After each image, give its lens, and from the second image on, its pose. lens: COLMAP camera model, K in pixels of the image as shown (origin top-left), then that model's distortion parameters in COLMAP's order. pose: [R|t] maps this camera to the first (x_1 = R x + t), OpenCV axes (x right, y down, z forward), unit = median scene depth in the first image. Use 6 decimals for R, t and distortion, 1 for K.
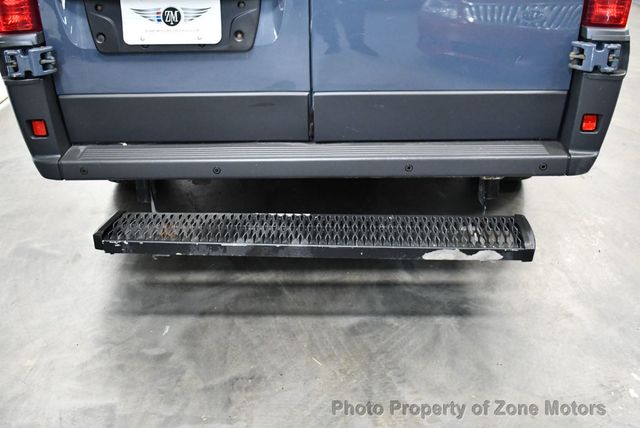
lens RADIAL K [[662.8, 0, 318.9], [0, 662.8, 216.6], [0, 0, 1]] dist [-0.085639, 0.000000]
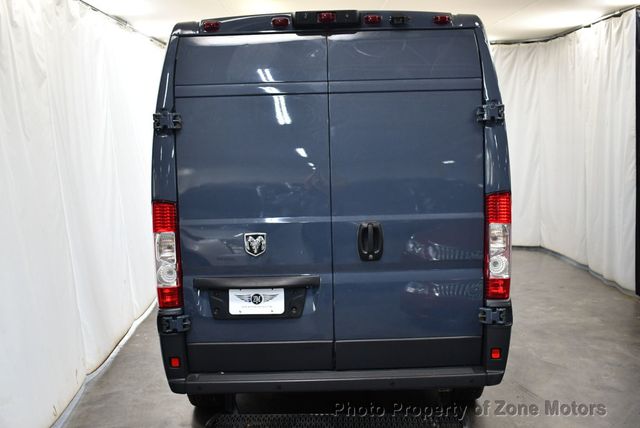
lens RADIAL K [[662.8, 0, 319.9], [0, 662.8, 213.9], [0, 0, 1]] dist [-0.085639, 0.000000]
pose [[0.999565, -0.019380, -0.022241, -0.003621], [0.009102, 0.919750, -0.392400, 0.195758], [0.028061, 0.392027, 0.919526, -0.763485]]
